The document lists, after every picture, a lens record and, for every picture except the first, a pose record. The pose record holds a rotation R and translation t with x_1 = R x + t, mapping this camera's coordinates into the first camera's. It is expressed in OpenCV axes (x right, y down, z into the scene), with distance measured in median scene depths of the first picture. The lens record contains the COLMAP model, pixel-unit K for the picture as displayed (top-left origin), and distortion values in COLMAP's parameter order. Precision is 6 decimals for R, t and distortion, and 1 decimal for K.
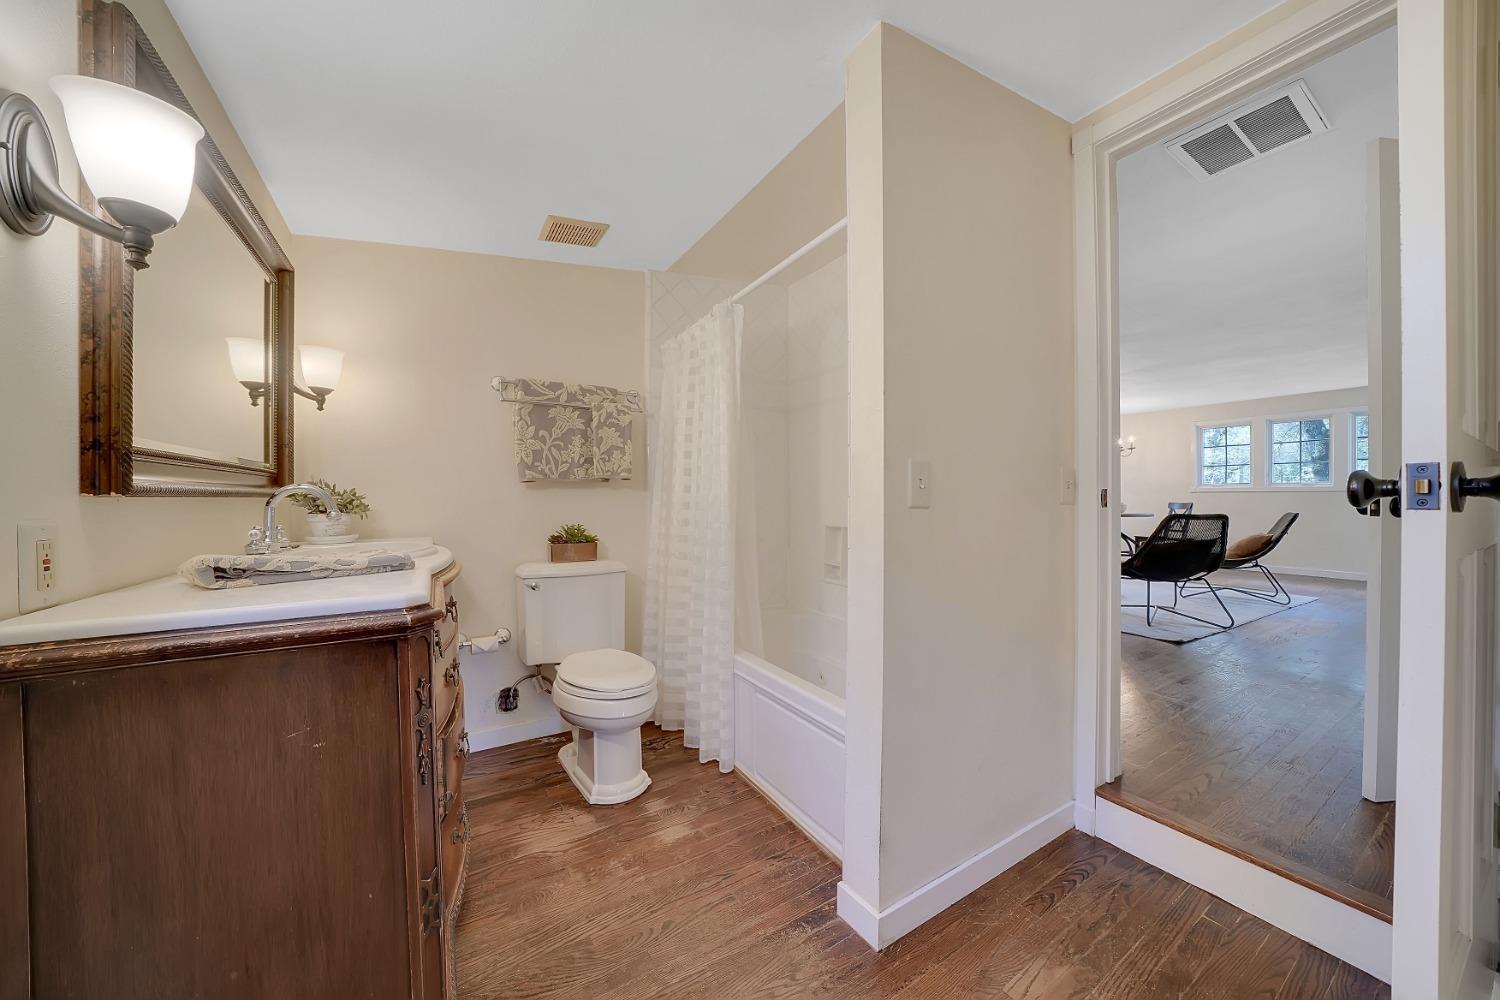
lens RADIAL K [[521.0, 0, 742.7], [0, 521.0, 500.2], [0, 0, 1]] dist [-0.019533, 0.000021]
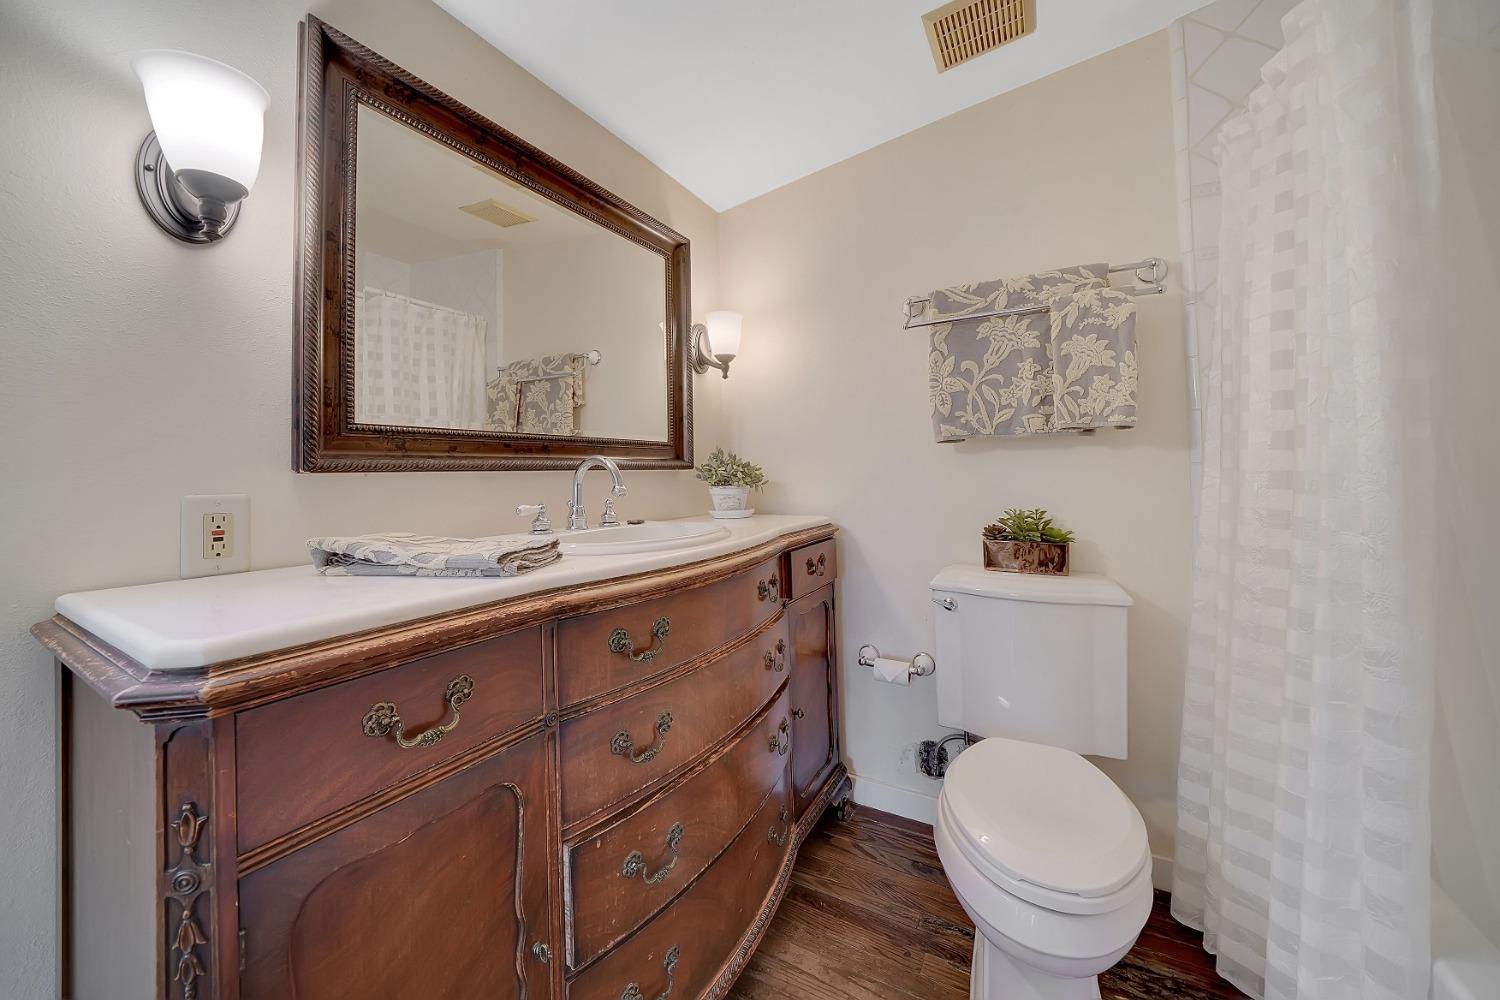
lens RADIAL K [[530.6, 0, 750.8], [0, 530.6, 453.6], [0, 0, 1]] dist [-0.025042, 0.000016]
pose [[0.476881, -0.031436, -0.878406, 0.057869], [0.009995, 0.999490, -0.030343, -0.002169], [0.878911, 0.005690, 0.476952, 0.449525]]
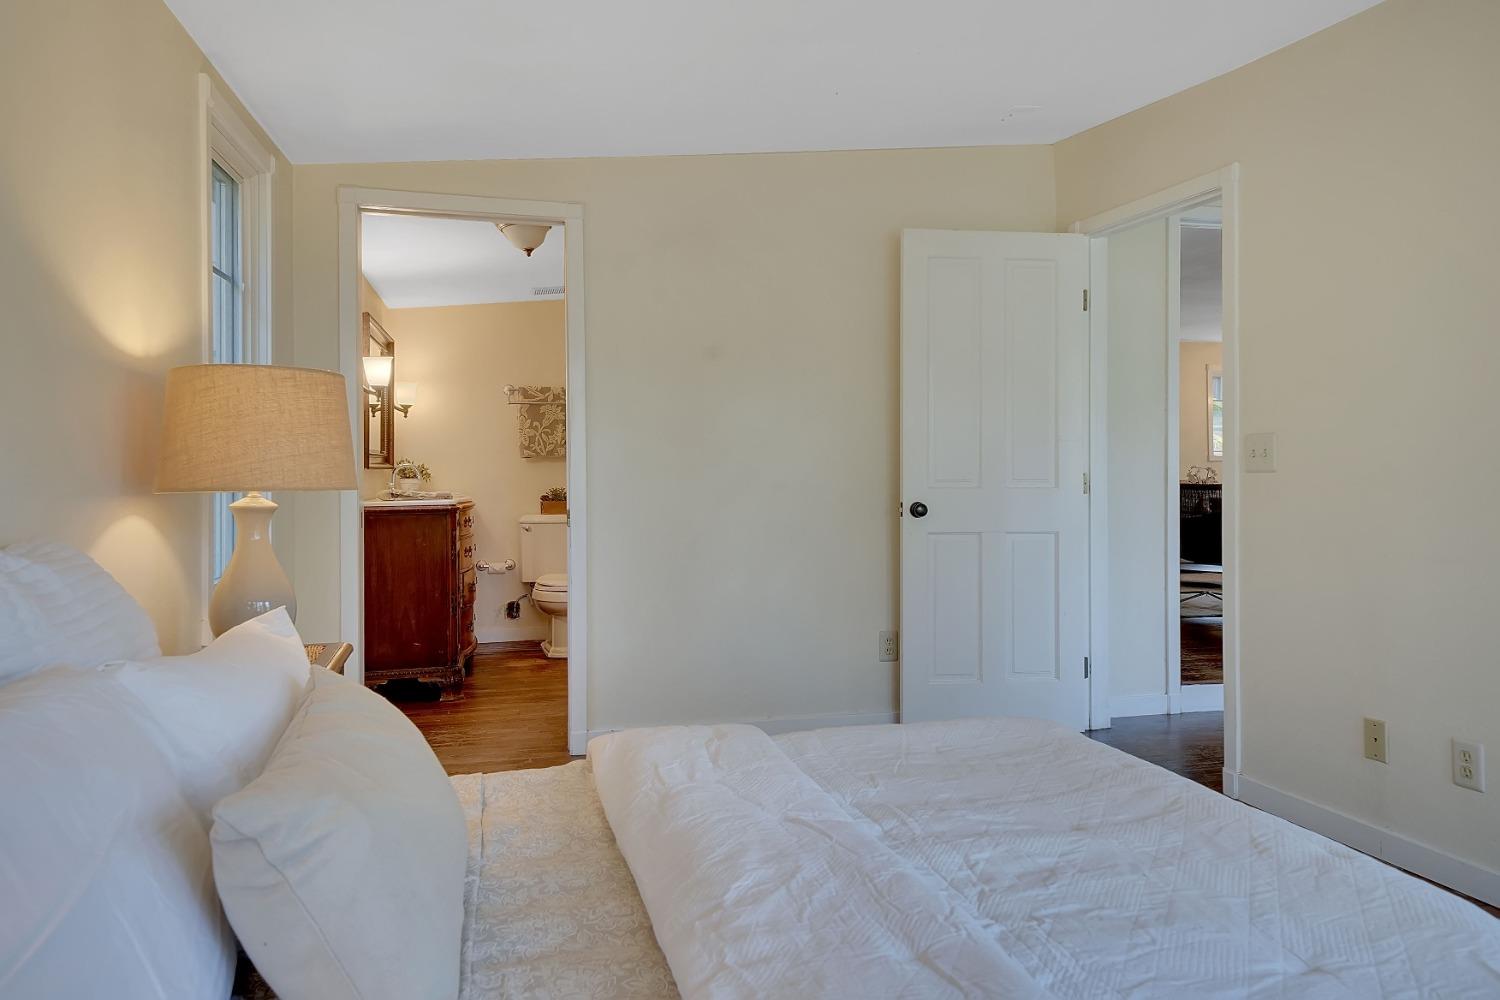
lens RADIAL K [[973.8, 0, 752.7], [0, 973.8, 460.1], [0, 0, 1]] dist [0.017130, 0.000725]
pose [[0.959906, -0.001384, -0.280318, 0.941163], [-0.001275, 0.999956, -0.009302, -0.004536], [0.280318, 0.009286, 0.959862, -1.411185]]
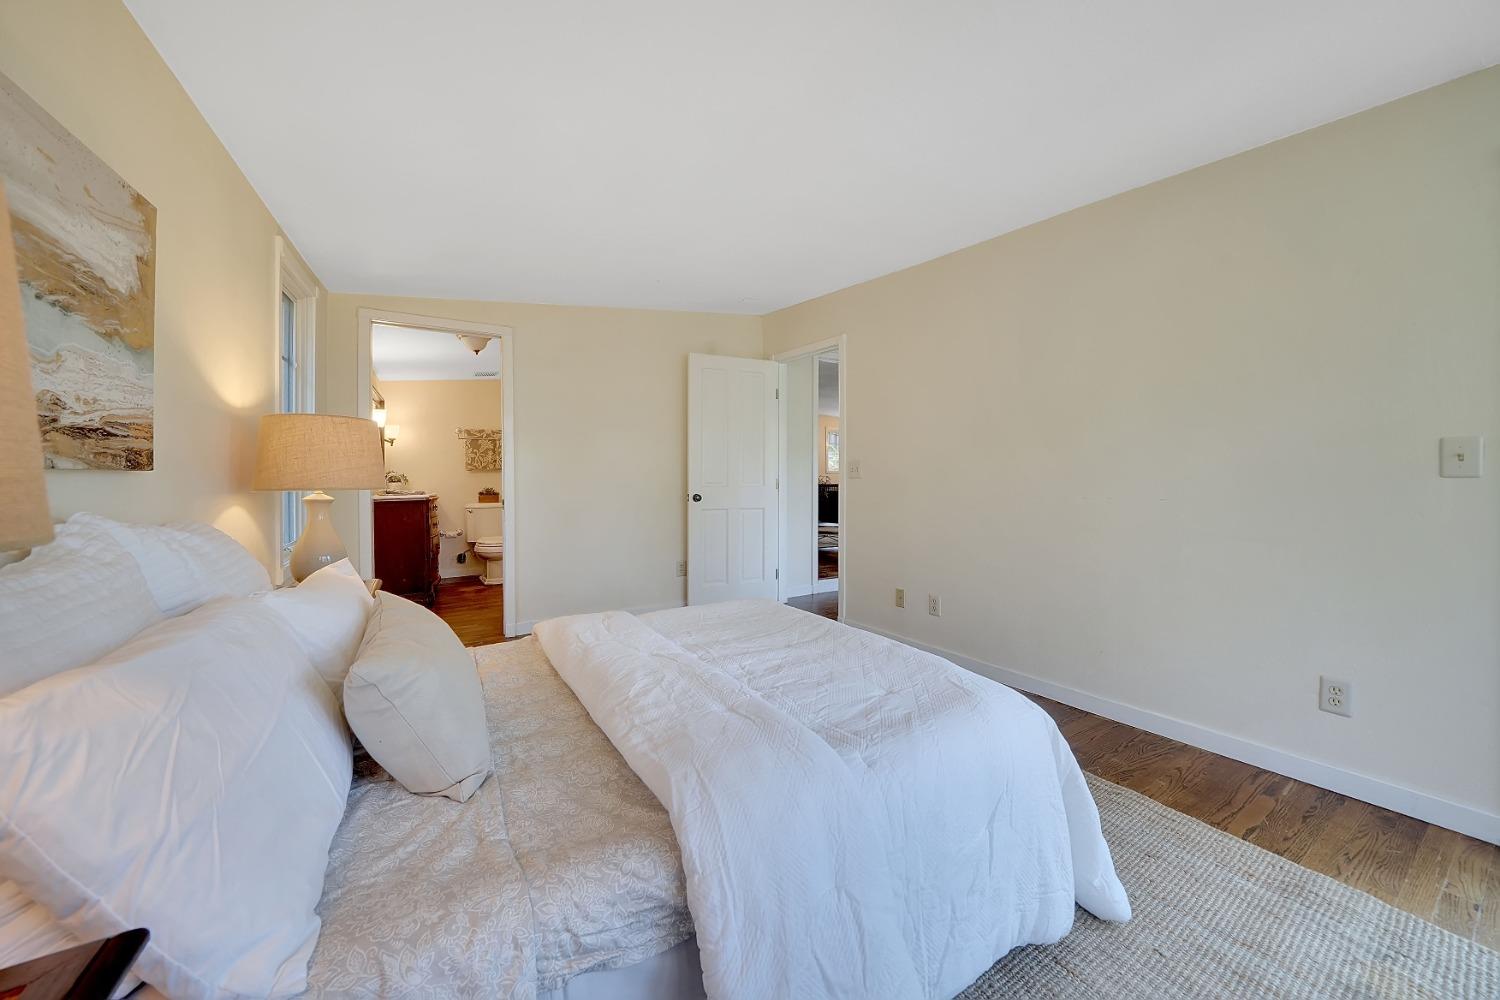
lens RADIAL K [[516.6, 0, 749.2], [0, 516.6, 477.2], [0, 0, 1]] dist [-0.032124, 0.000009]
pose [[0.999970, 0.001756, 0.007586, 0.902655], [-0.001758, 0.999998, 0.000230, -0.004932], [-0.007585, -0.000244, 0.999971, -1.453626]]
